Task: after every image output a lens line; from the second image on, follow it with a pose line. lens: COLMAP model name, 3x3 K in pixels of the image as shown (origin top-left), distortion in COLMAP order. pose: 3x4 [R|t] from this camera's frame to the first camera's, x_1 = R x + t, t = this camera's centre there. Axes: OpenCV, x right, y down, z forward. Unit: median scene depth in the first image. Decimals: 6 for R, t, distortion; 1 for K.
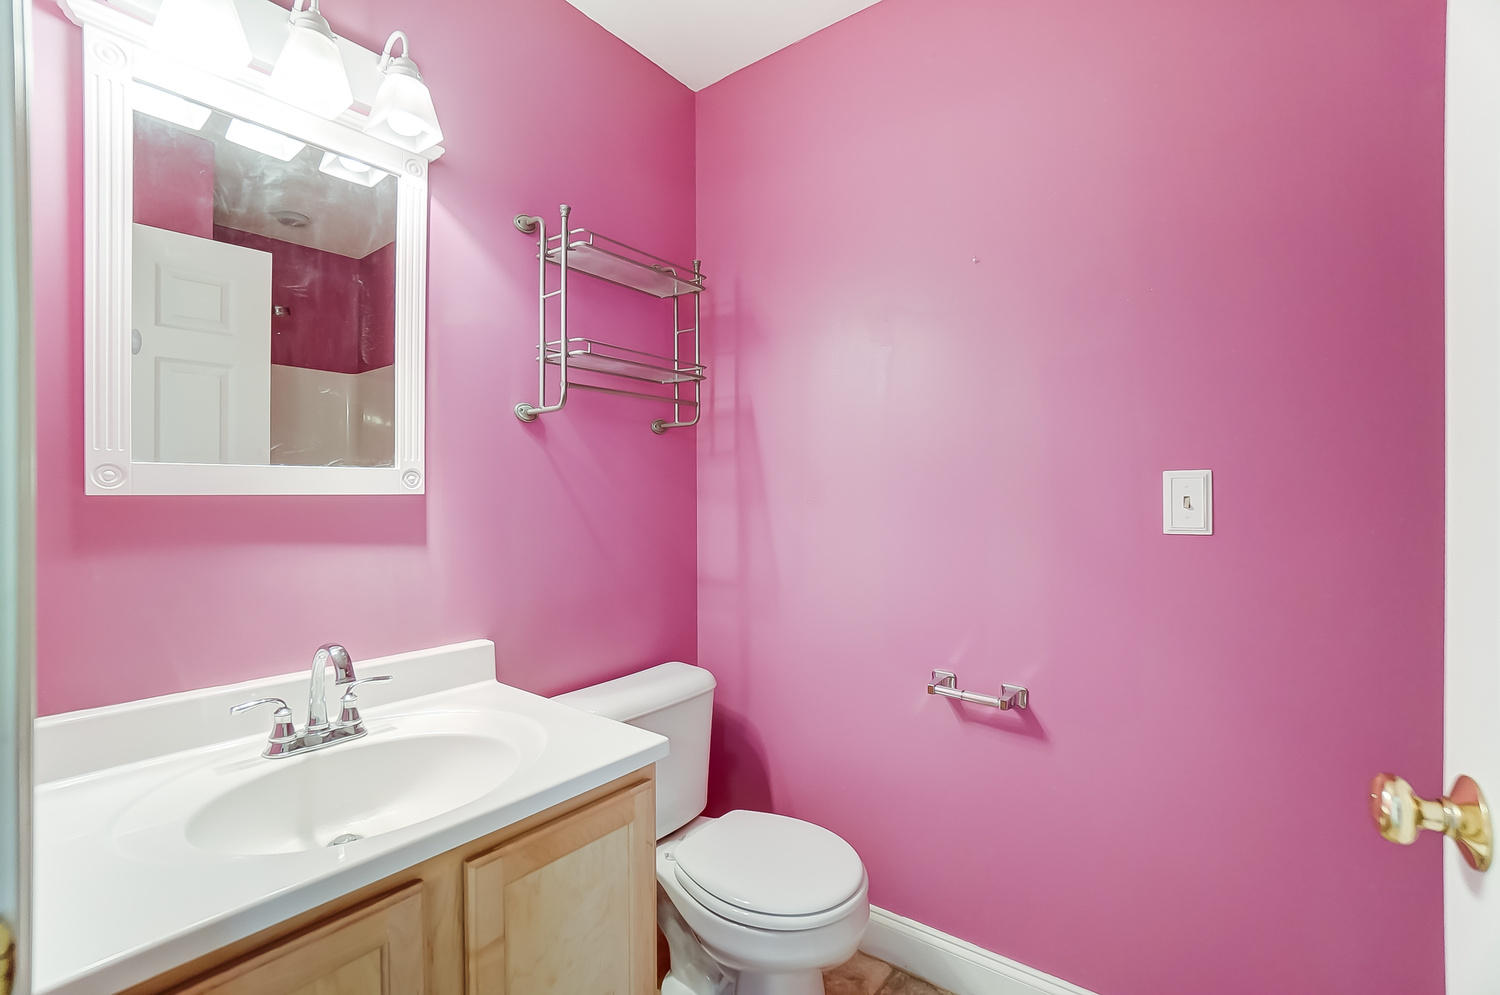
lens RADIAL K [[672.5, 0, 750.6], [0, 672.5, 496.9], [0, 0, 1]] dist [-0.024784, 0.001570]
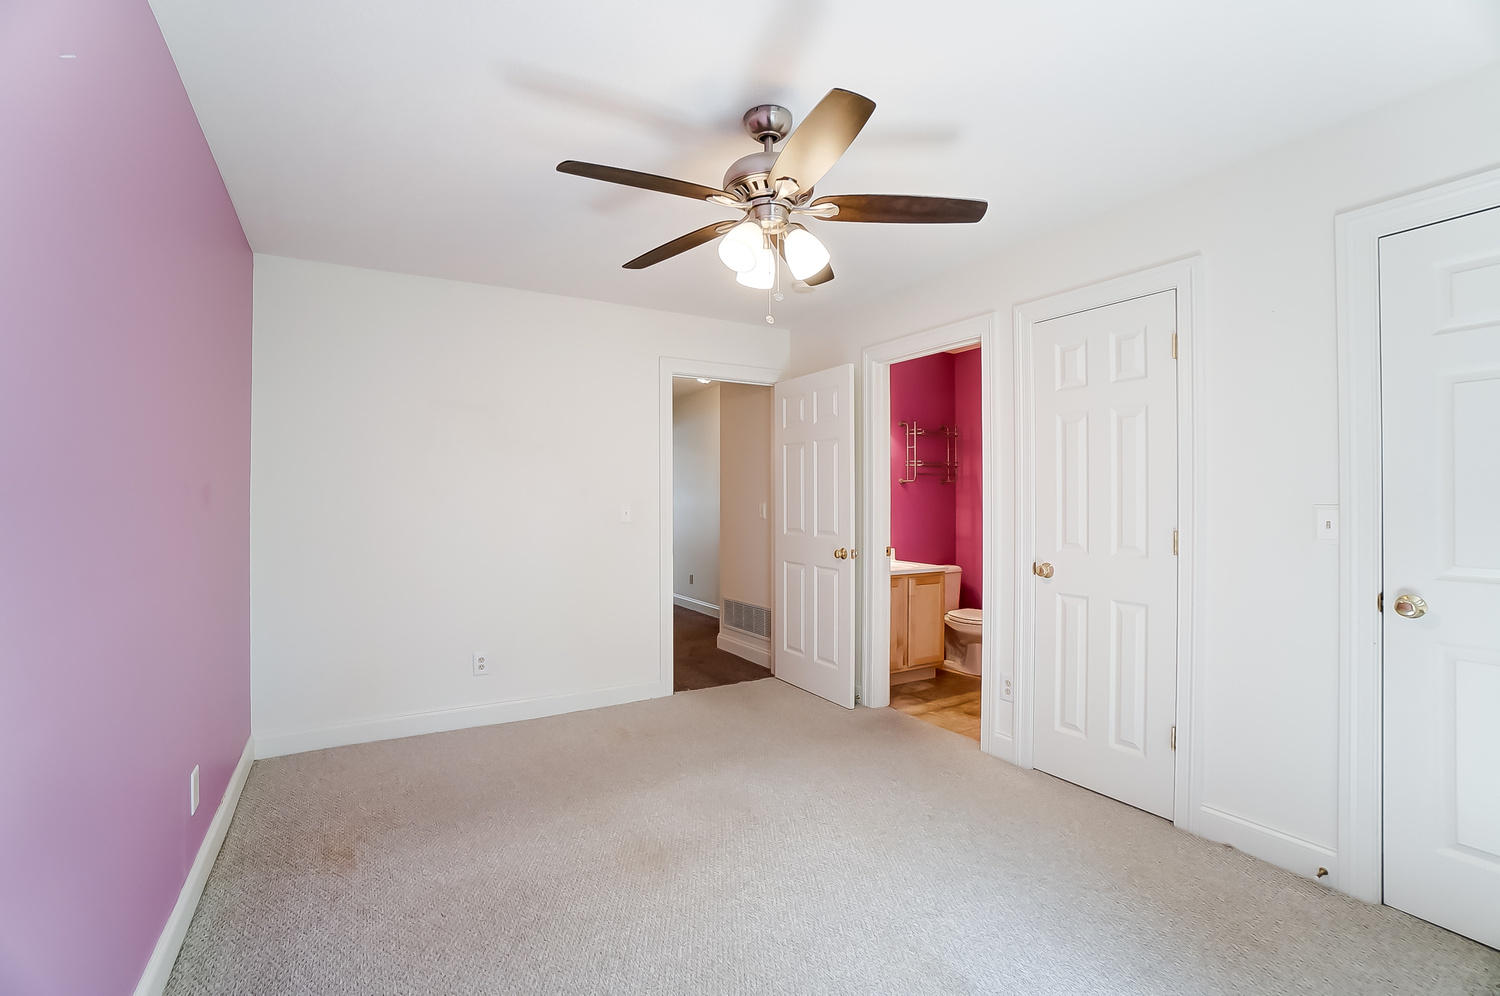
lens RADIAL K [[672.5, 0, 747.3], [0, 672.5, 497.8], [0, 0, 1]] dist [-0.024784, 0.001570]
pose [[0.925562, 0.001496, -0.378594, 0.176404], [-0.003354, 0.999985, -0.004249, -0.022669], [0.378582, 0.005203, 0.925553, -1.944884]]
